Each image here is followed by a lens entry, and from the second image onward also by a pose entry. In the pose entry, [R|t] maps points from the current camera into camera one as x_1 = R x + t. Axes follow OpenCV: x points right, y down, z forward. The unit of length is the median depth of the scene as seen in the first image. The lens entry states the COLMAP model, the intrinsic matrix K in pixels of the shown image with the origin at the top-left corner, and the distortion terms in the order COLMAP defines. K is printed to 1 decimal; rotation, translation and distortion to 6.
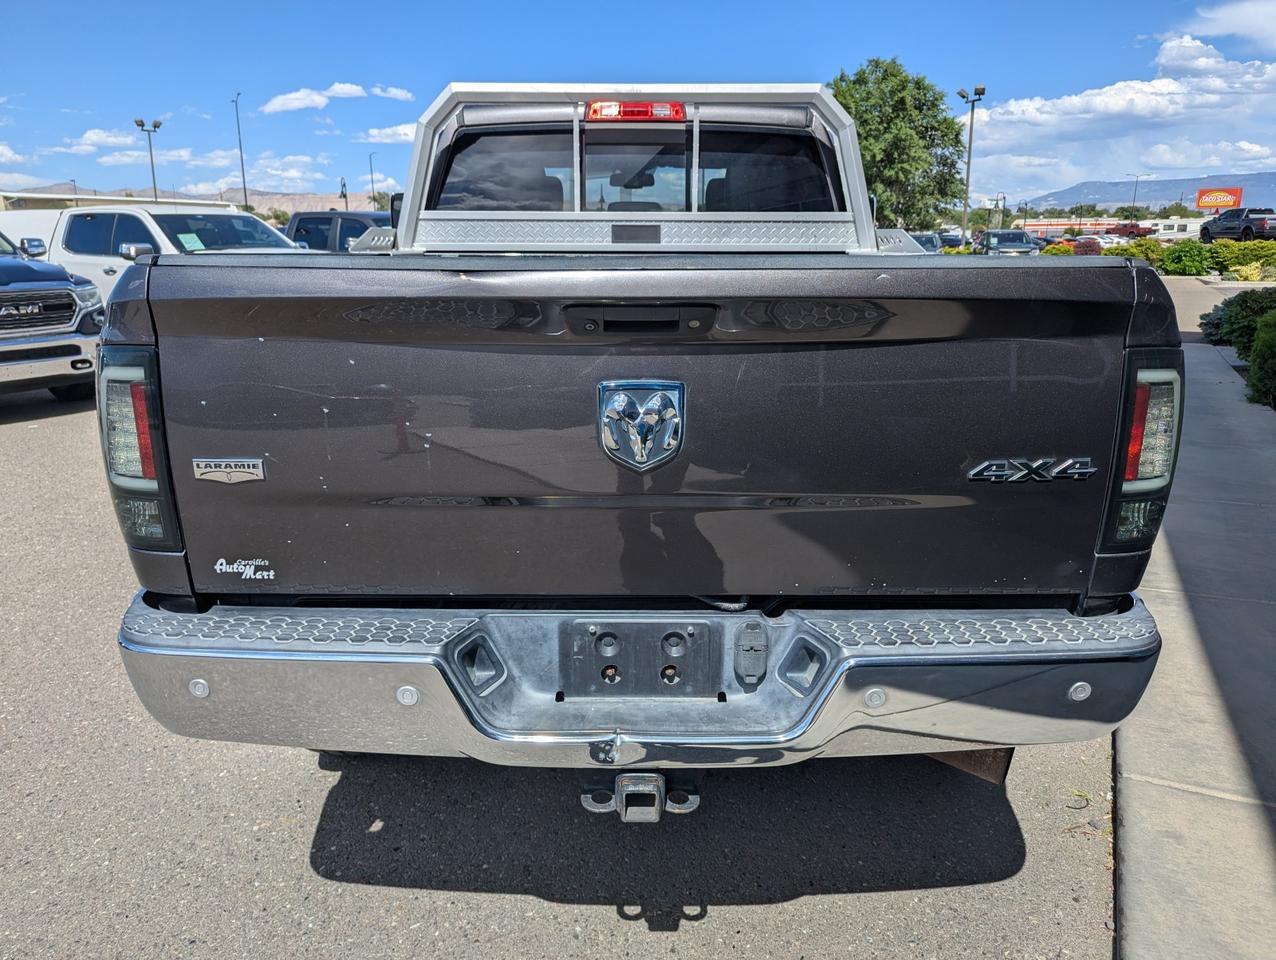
lens RADIAL K [[910.3, 0, 636.8], [0, 910.3, 464.1], [0, 0, 1]] dist [0.044063, -0.037204]
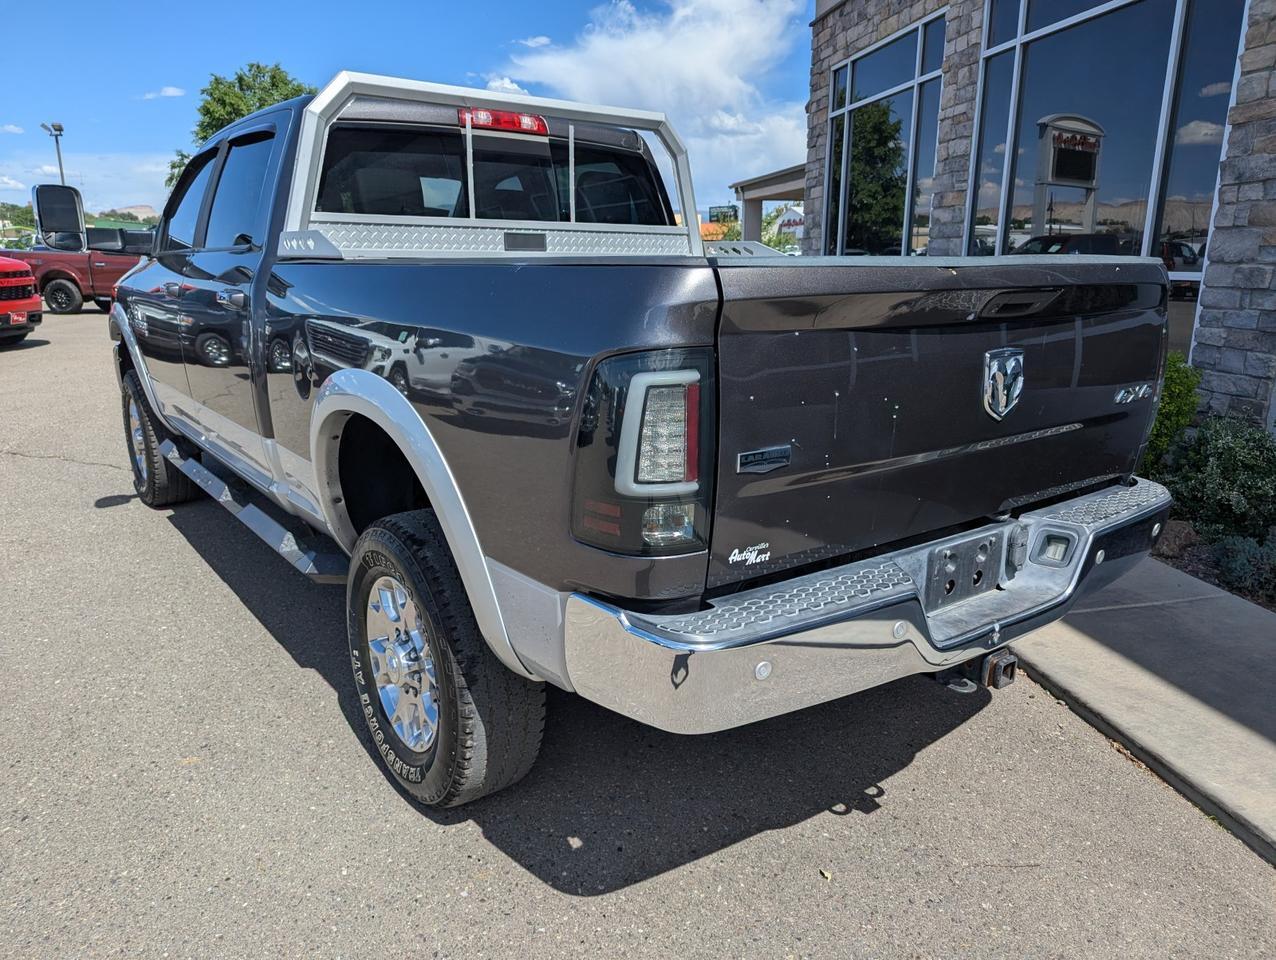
lens RADIAL K [[910.3, 0, 646.2], [0, 910.3, 479.8], [0, 0, 1]] dist [0.044063, -0.037204]
pose [[0.792921, -0.139173, 0.593217, -0.539305], [0.138329, 0.989261, 0.047190, -0.017714], [-0.593415, 0.044641, 0.803658, 0.108304]]
